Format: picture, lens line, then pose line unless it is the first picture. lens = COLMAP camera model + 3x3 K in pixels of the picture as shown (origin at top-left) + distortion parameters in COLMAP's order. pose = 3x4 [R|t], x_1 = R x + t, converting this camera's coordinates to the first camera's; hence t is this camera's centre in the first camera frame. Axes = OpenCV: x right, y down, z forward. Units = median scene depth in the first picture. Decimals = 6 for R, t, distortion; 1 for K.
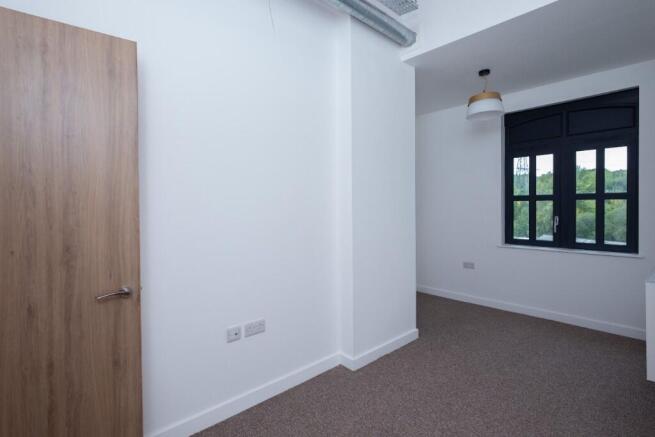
lens RADIAL K [[326.5, 0, 328.6], [0, 326.5, 210.4], [0, 0, 1]] dist [0.013537, -0.001012]
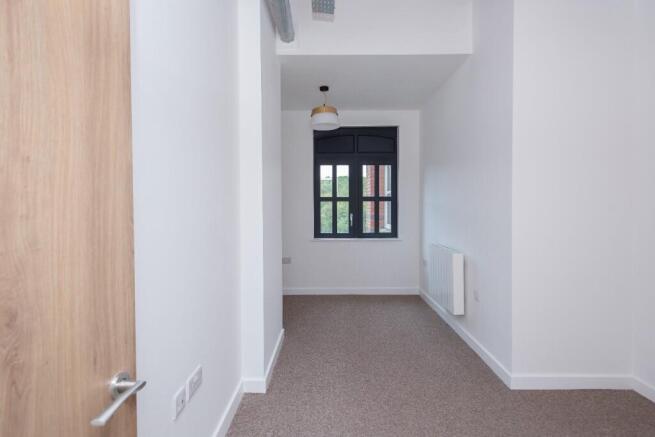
lens RADIAL K [[326.5, 0, 328.6], [0, 326.5, 210.4], [0, 0, 1]] dist [0.013537, -0.001012]
pose [[0.671203, -0.005698, 0.741251, -0.358562], [0.005351, 0.999982, 0.002842, 0.000931], [-0.741254, 0.002059, 0.671221, 0.223521]]
